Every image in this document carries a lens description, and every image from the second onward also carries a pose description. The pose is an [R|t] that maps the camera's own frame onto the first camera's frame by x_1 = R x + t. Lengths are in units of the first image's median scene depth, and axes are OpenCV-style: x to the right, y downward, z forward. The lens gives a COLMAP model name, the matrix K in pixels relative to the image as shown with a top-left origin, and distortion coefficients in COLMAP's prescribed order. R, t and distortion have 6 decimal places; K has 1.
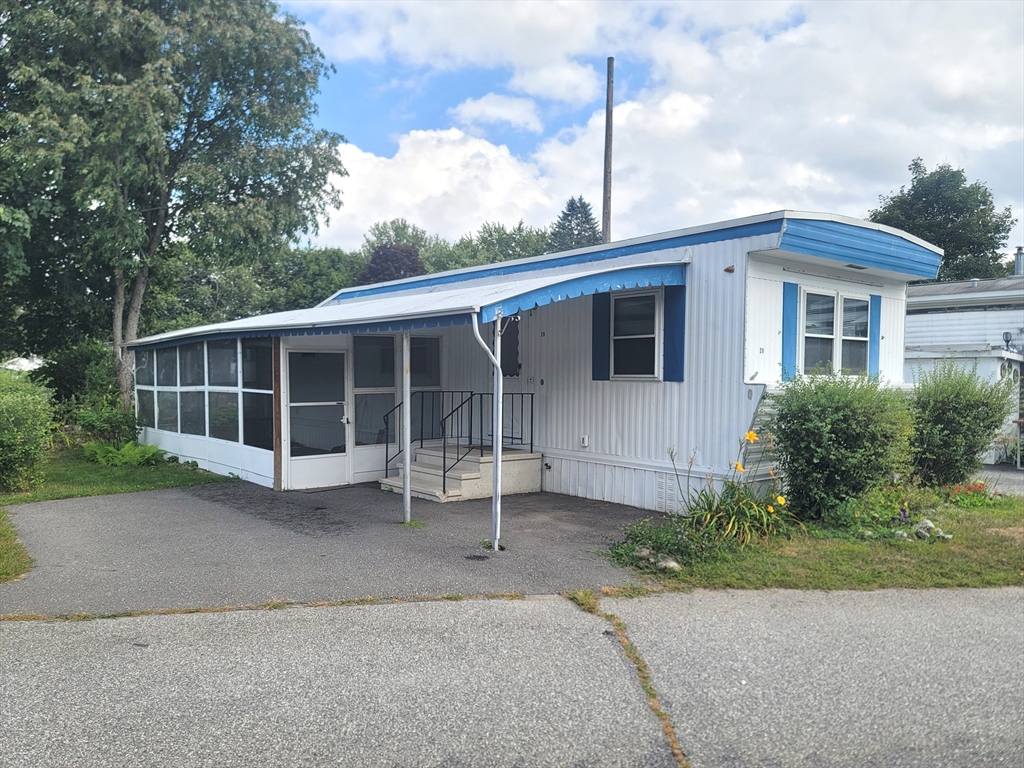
lens RADIAL K [[757.8, 0, 508.0], [0, 757.8, 387.1], [0, 0, 1]] dist [0.057967, -0.010129]
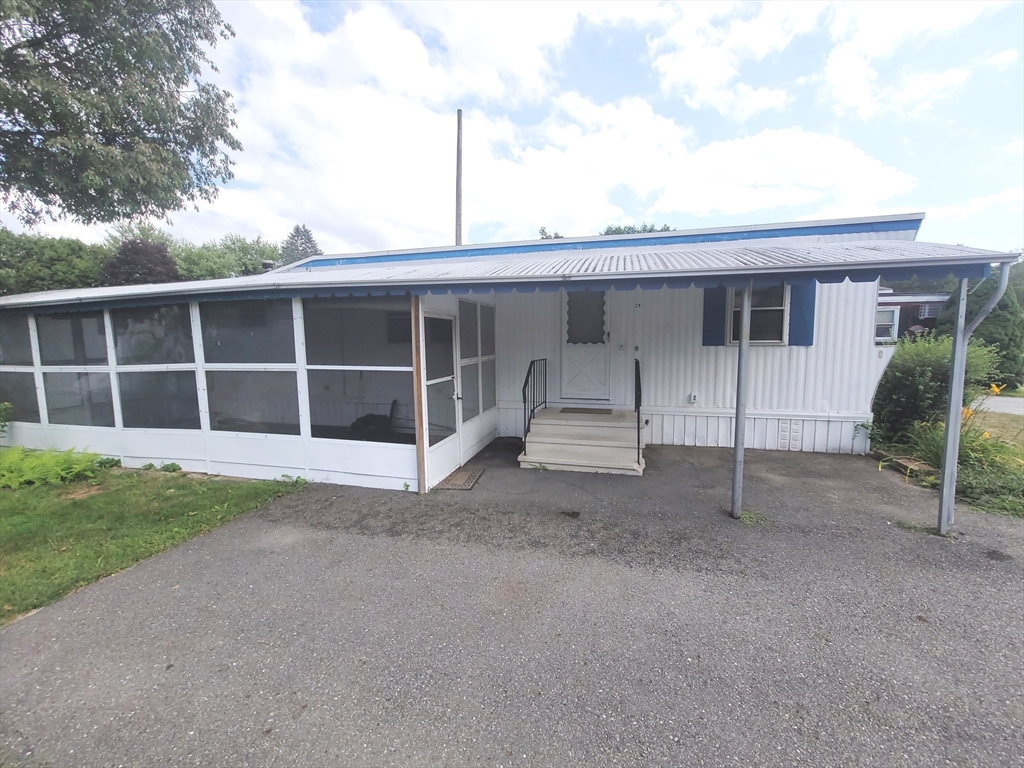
lens RADIAL K [[418.4, 0, 513.6], [0, 418.4, 379.4], [0, 0, 1]] dist [-0.006009, 0.003447]
pose [[0.813015, -0.062963, 0.578828, -0.465683], [0.022485, 0.996789, 0.076846, -0.012614], [-0.581808, -0.049462, 0.811821, 0.596691]]
